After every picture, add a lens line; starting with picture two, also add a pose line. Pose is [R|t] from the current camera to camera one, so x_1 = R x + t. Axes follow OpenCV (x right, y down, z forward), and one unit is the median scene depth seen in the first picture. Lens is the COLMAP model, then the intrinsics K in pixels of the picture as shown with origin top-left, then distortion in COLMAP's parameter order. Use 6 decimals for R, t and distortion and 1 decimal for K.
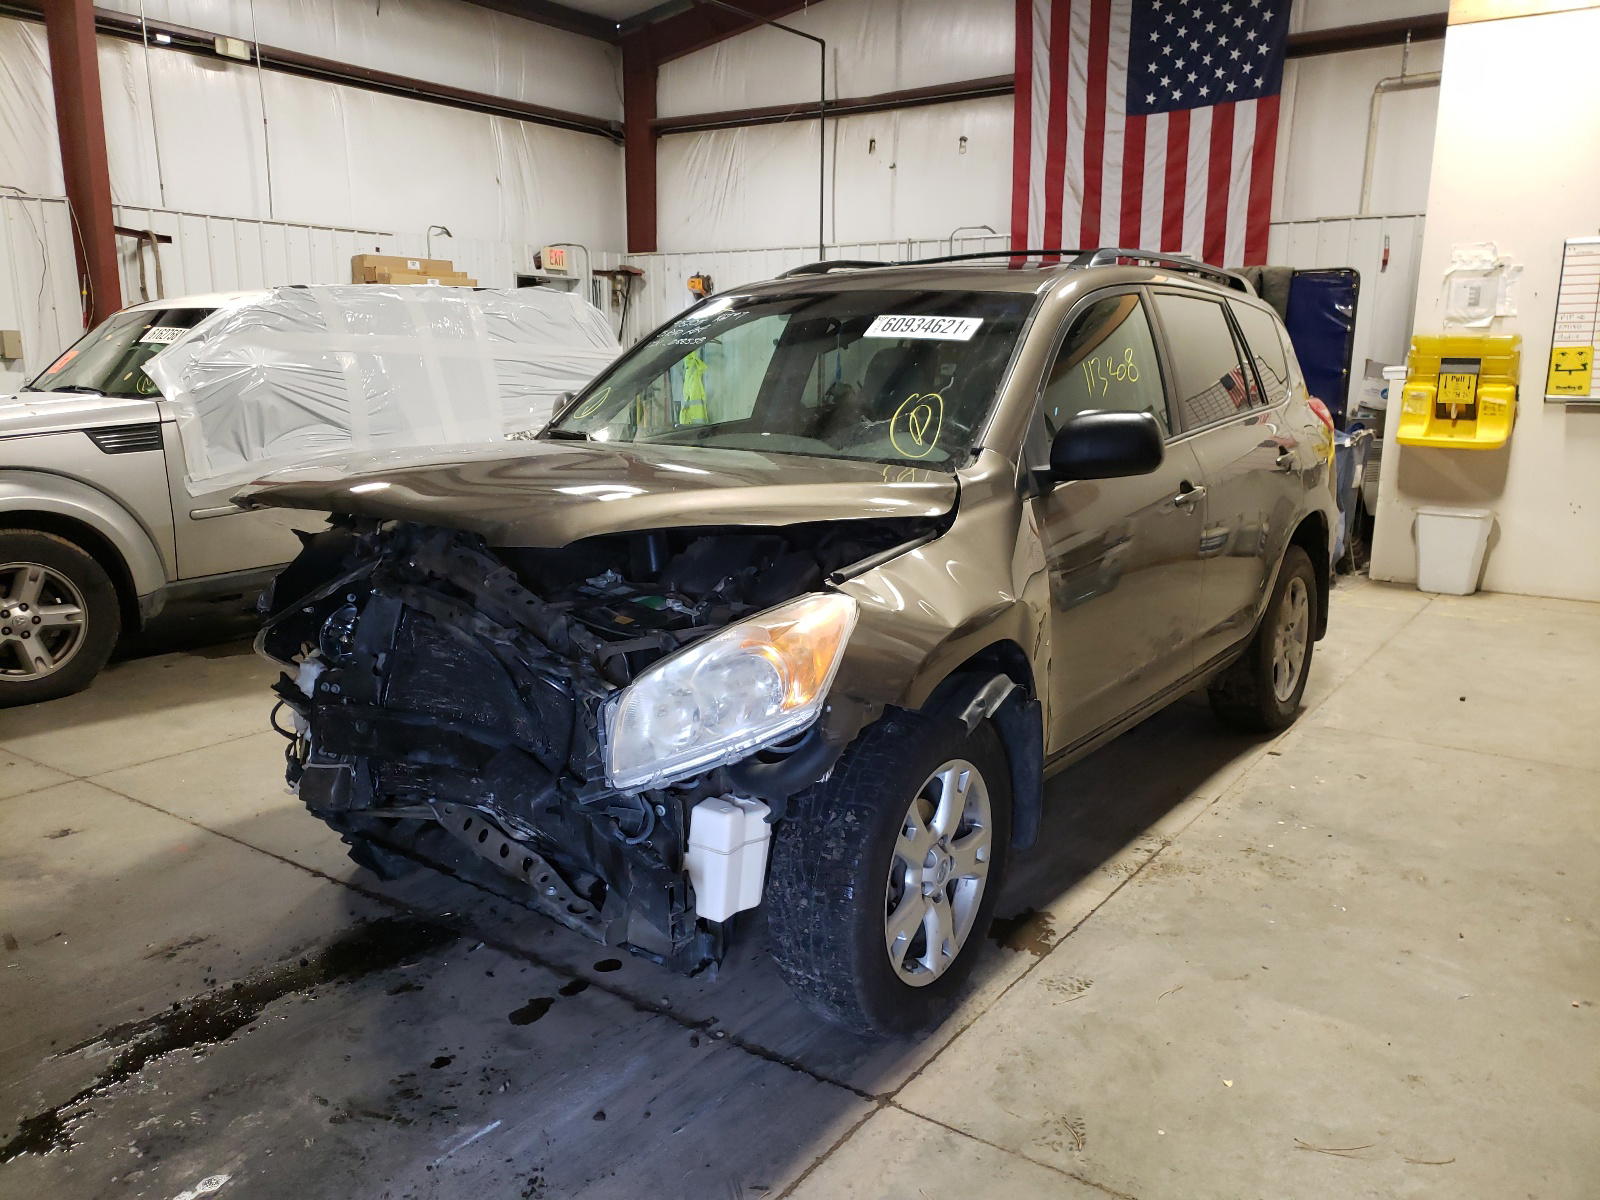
lens RADIAL K [[1230.6, 0, 800.0], [0, 1230.6, 600.0], [0, 0, 1]] dist [0.029025, -0.001673]
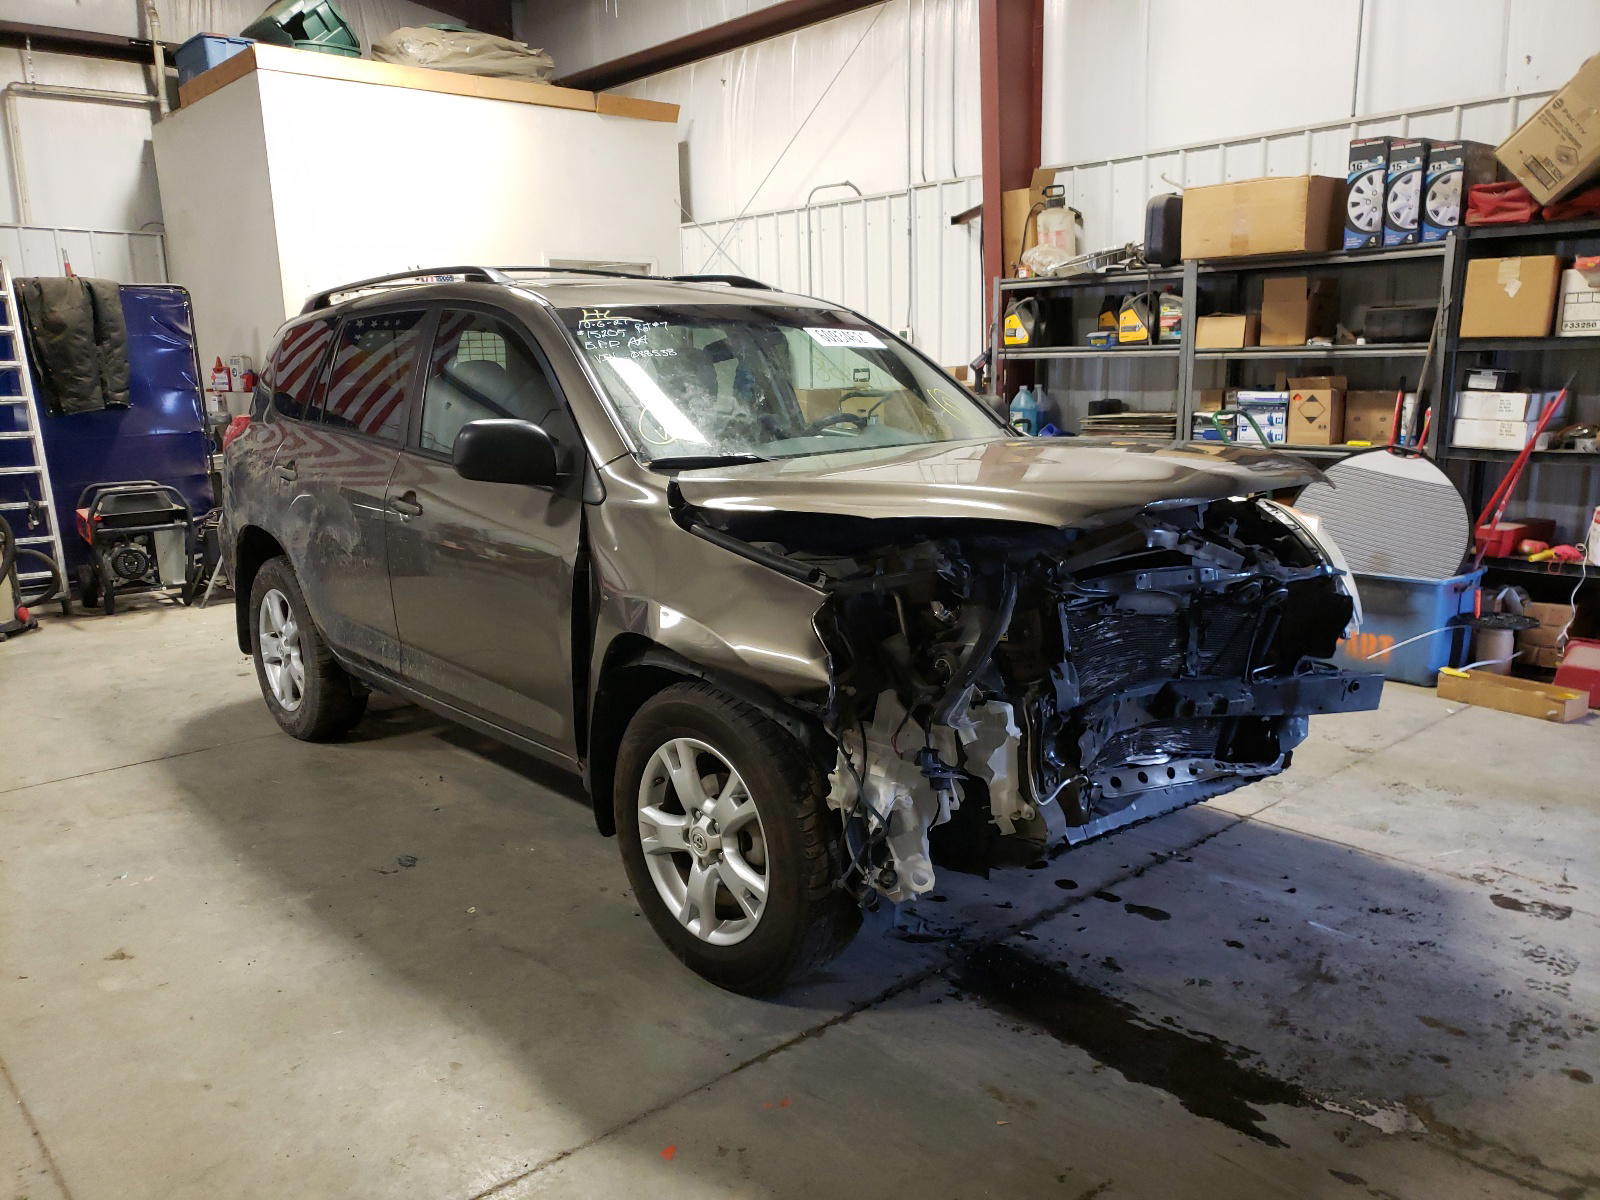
lens RADIAL K [[1253.1, 0, 795.4], [0, 1253.1, 596.3], [0, 0, 1]] dist [0.054028, -0.050043]
pose [[0.230760, -0.192756, 0.953727, -1.115655], [0.221793, 0.964797, 0.141329, -0.156641], [-0.947395, 0.178917, 0.265389, 0.778041]]
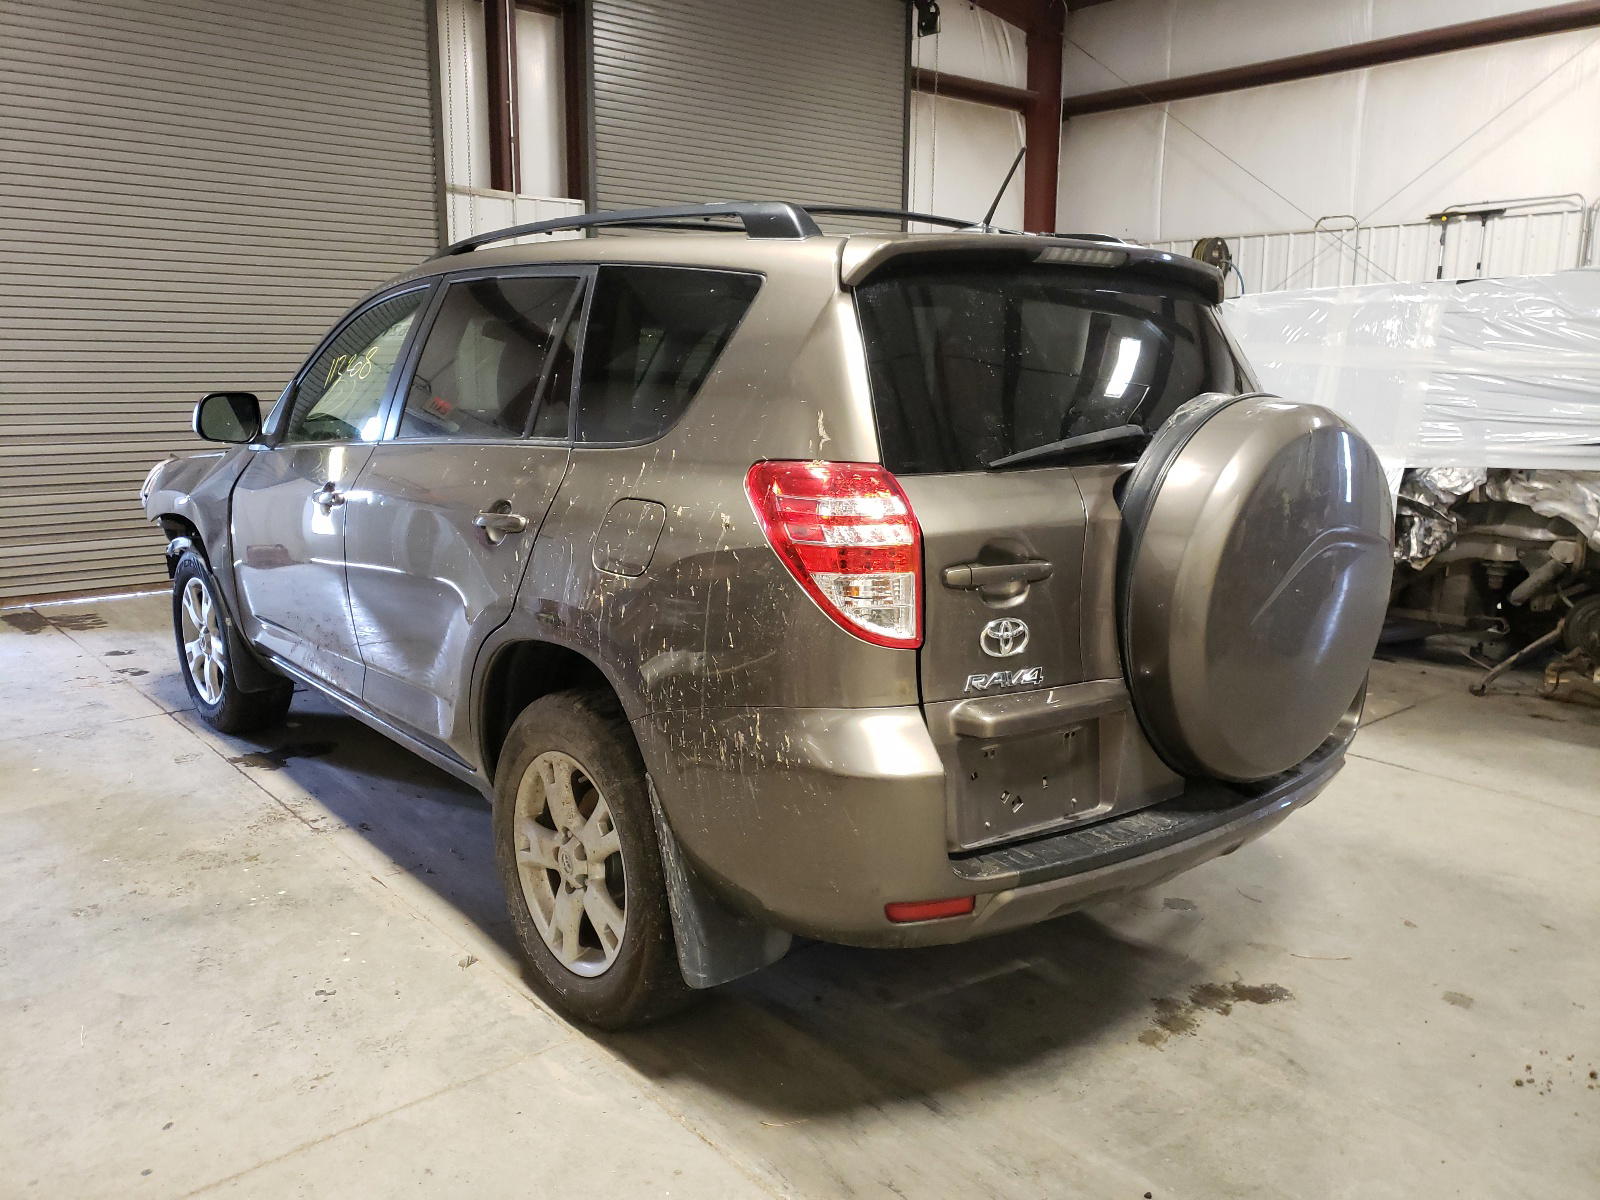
lens RADIAL K [[1253.1, 0, 795.4], [0, 1253.1, 596.3], [0, 0, 1]] dist [0.054028, -0.050043]
pose [[-0.243356, 0.179700, -0.953145, 1.322161], [-0.201967, 0.951760, 0.231005, -0.342545], [0.948676, 0.248720, -0.195323, 1.761339]]
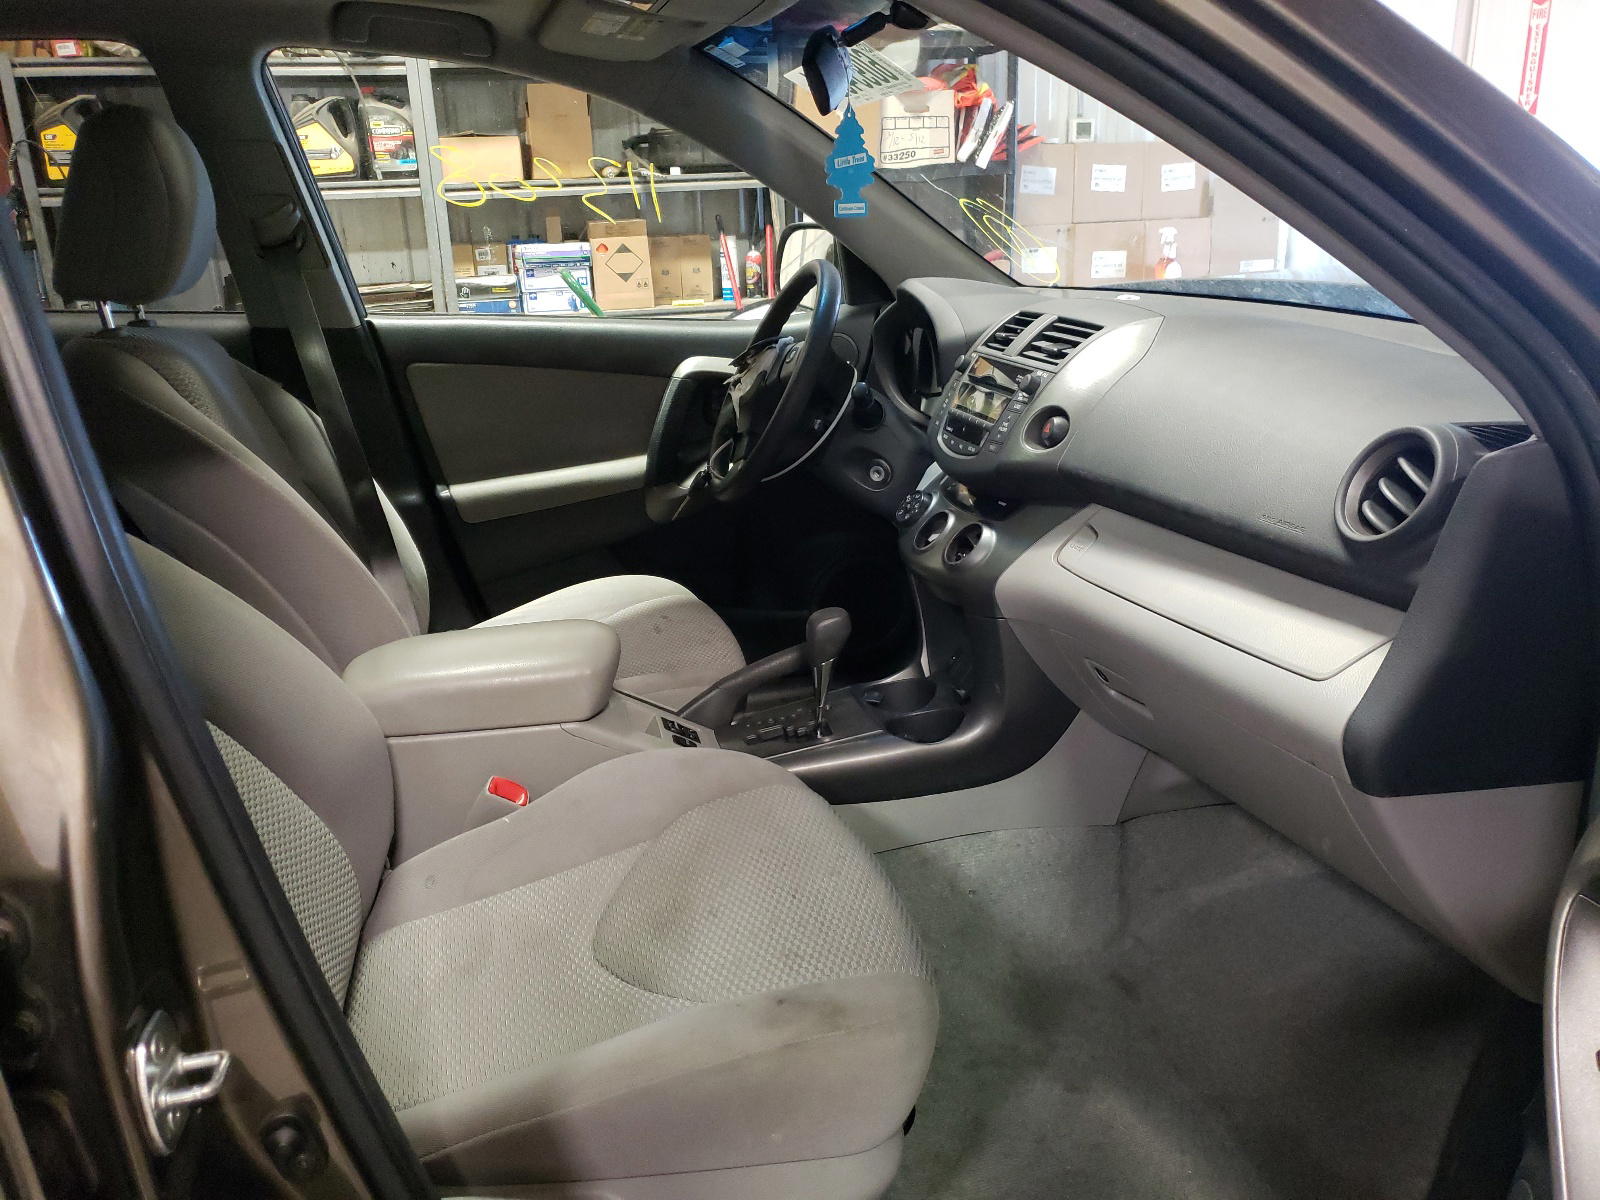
lens RADIAL K [[1230.6, 0, 800.0], [0, 1230.6, 600.0], [0, 0, 1]] dist [0.029025, -0.001673]
pose [[-0.756409, -0.179395, 0.629017, -0.212528], [0.171848, 0.873369, 0.455735, -0.266328], [-0.631121, 0.452818, -0.629796, 1.456043]]
